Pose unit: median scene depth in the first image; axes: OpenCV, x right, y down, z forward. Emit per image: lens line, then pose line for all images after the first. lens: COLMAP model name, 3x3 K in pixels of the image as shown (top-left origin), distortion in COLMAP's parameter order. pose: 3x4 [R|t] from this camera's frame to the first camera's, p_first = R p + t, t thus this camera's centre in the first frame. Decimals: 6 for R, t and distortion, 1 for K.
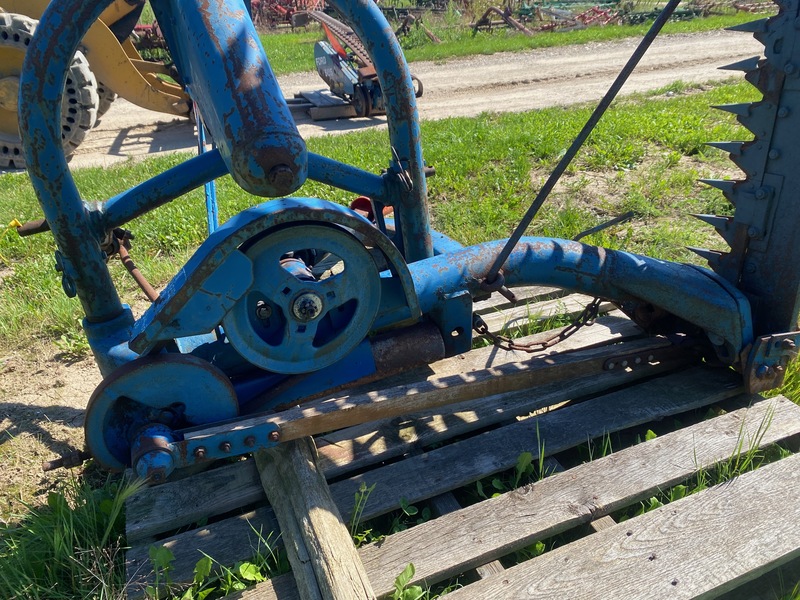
lens RADIAL K [[605.2, 0, 395.7], [0, 605.2, 285.8], [0, 0, 1]] dist [0.024730, -0.003268]
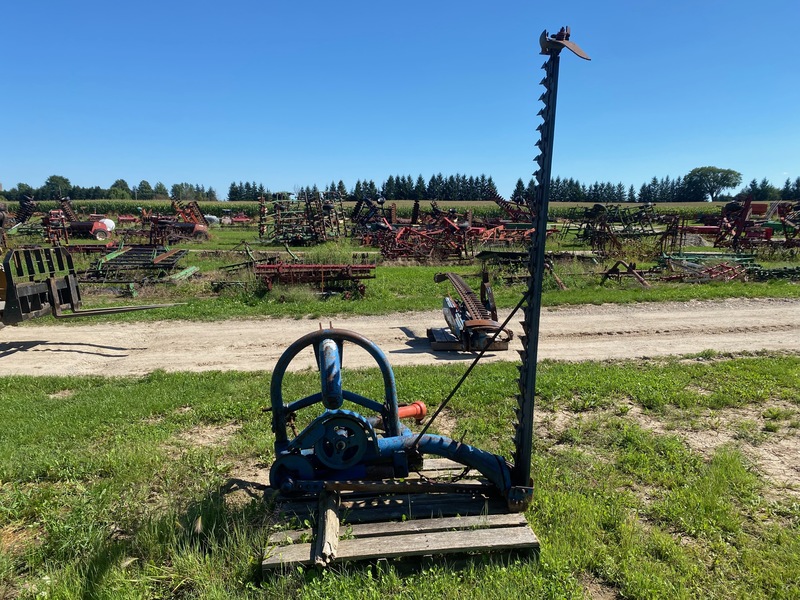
lens RADIAL K [[608.1, 0, 395.6], [0, 608.1, 300.4], [0, 0, 1]] dist [0.037524, -0.052163]
pose [[0.957416, 0.071026, -0.279838, 0.703307], [-0.152394, 0.947564, -0.280889, 0.123564], [0.245214, 0.311573, 0.918037, -1.516522]]
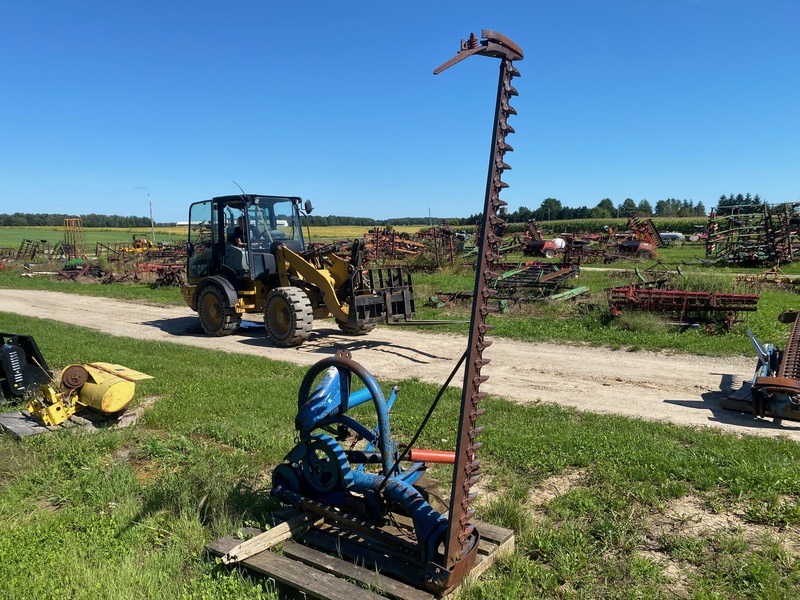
lens RADIAL K [[608.1, 0, 395.6], [0, 608.1, 300.4], [0, 0, 1]] dist [0.037524, -0.052163]
pose [[0.507479, 0.114685, -0.853998, 2.078209], [-0.376693, 0.920906, -0.100176, -0.467148], [0.774963, 0.372532, 0.510541, -0.528233]]
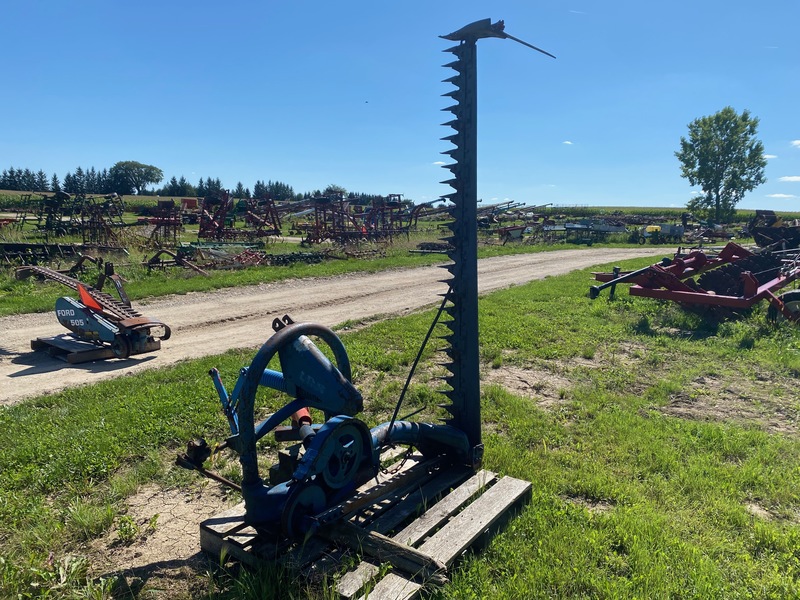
lens RADIAL K [[608.1, 0, 395.6], [0, 608.1, 300.4], [0, 0, 1]] dist [0.037524, -0.052163]
pose [[0.833811, -0.022899, 0.551574, -1.039355], [0.192373, 0.948566, -0.251428, 0.071143], [-0.517447, 0.315751, 0.795330, -1.051012]]
